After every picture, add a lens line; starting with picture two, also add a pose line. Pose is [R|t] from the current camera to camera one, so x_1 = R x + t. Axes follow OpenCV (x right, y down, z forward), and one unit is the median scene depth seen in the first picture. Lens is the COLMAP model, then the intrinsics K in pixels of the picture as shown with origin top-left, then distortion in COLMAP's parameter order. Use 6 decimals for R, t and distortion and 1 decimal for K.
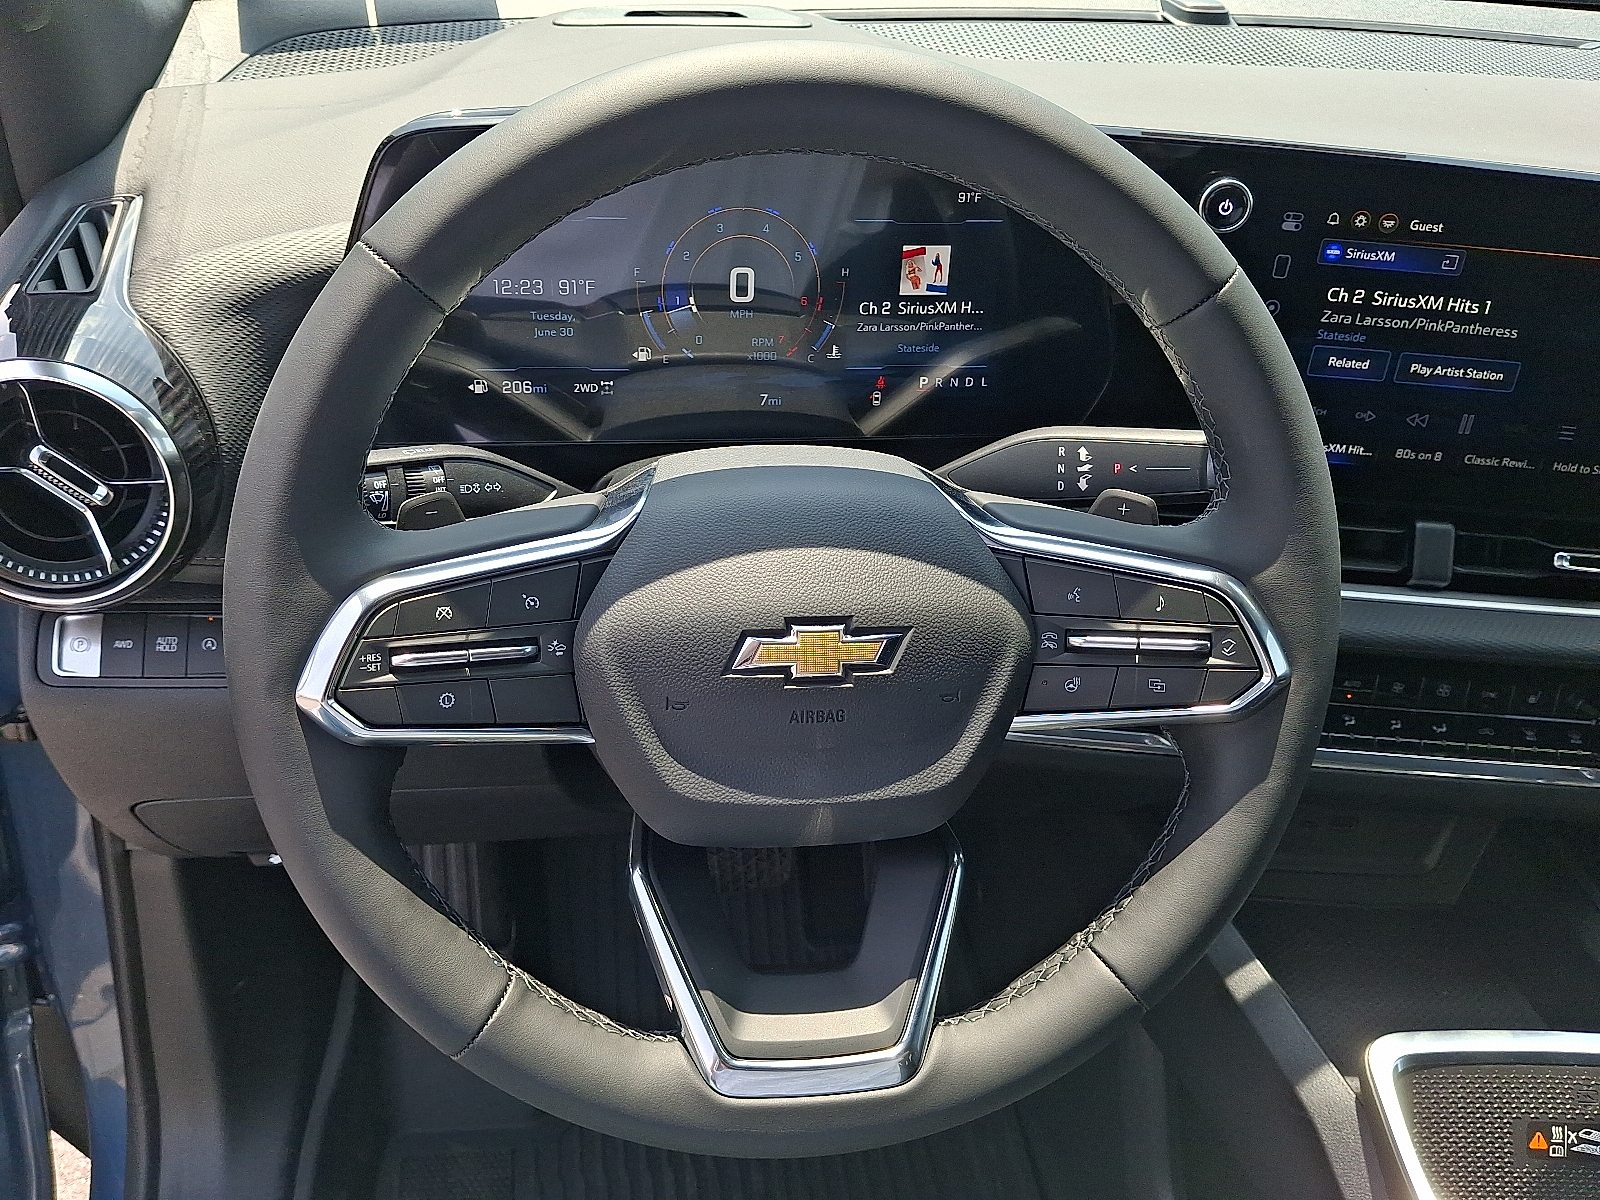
lens RADIAL K [[1422.8, 0, 834.6], [0, 1422.8, 597.3], [0, 0, 1]] dist [0.166731, -0.424675]
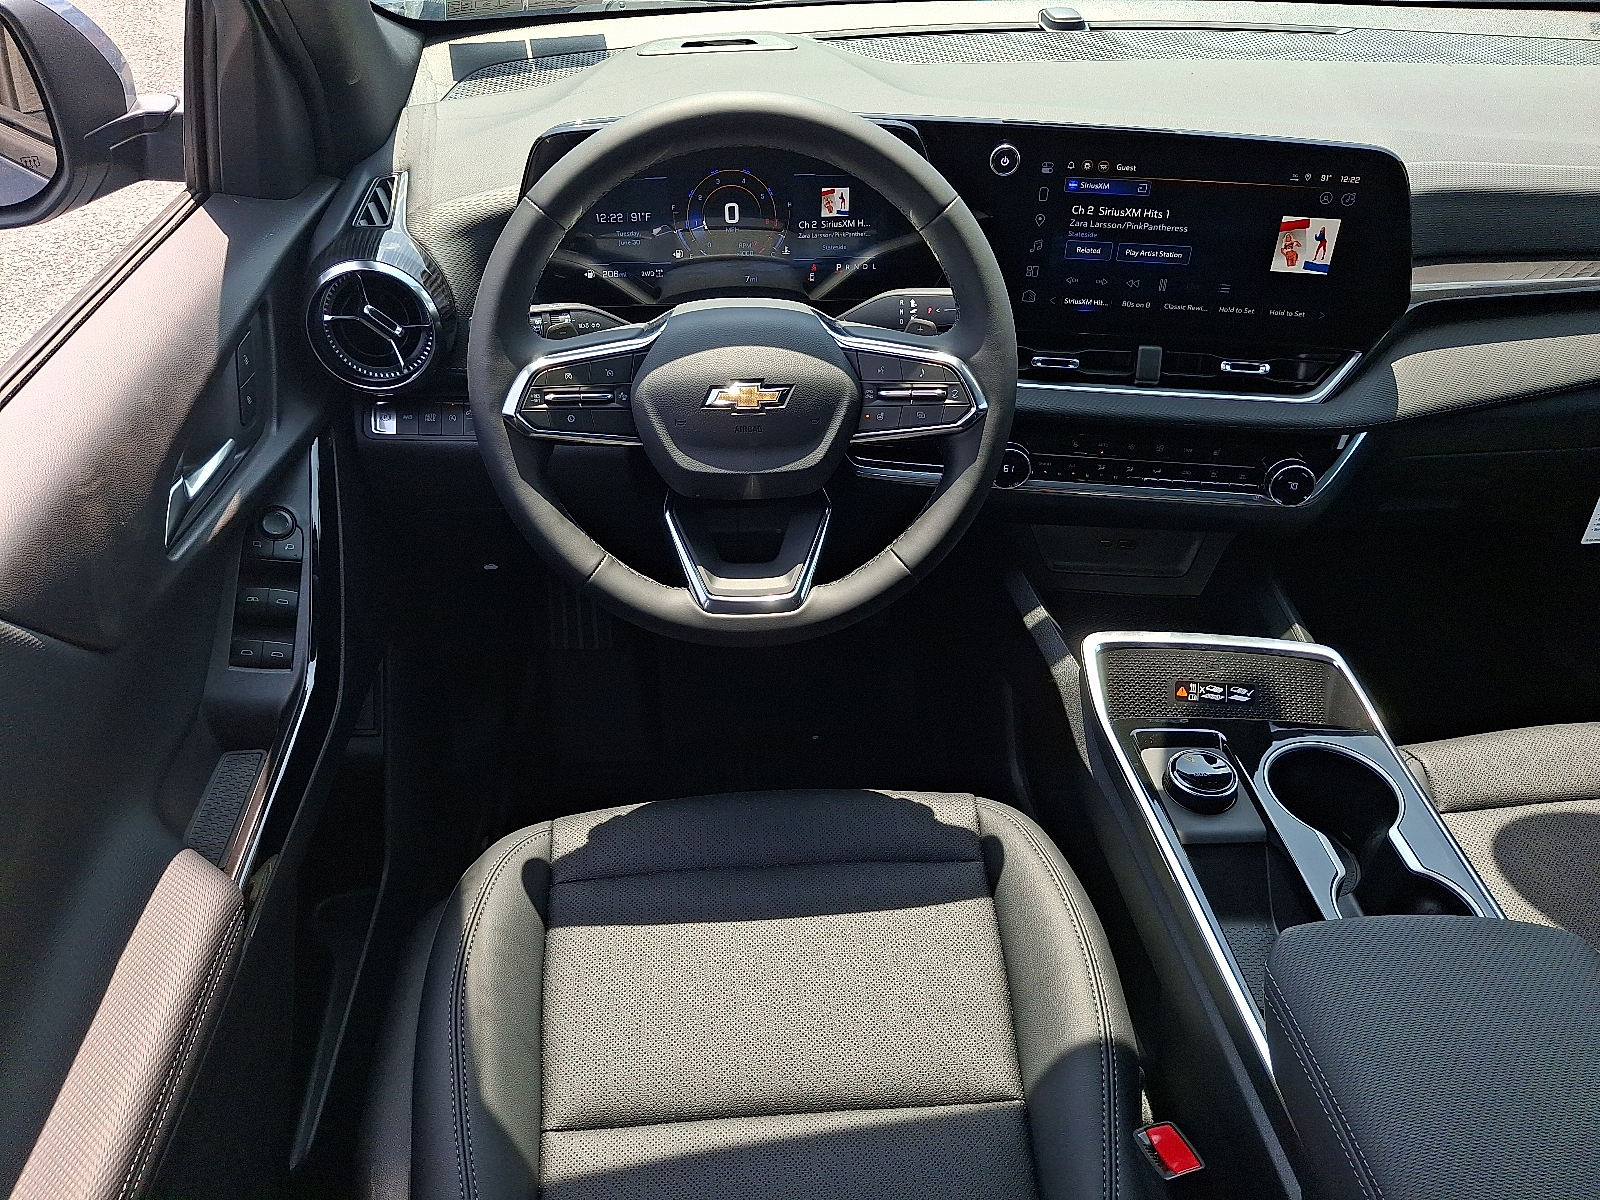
lens RADIAL K [[1422.8, 0, 834.6], [0, 1422.8, 597.3], [0, 0, 1]] dist [0.166731, -0.424675]
pose [[0.994208, -0.000084, -0.107476, 0.273009], [0.005381, 0.998784, 0.048997, 0.185756], [0.107341, -0.049292, 0.993000, -0.847789]]
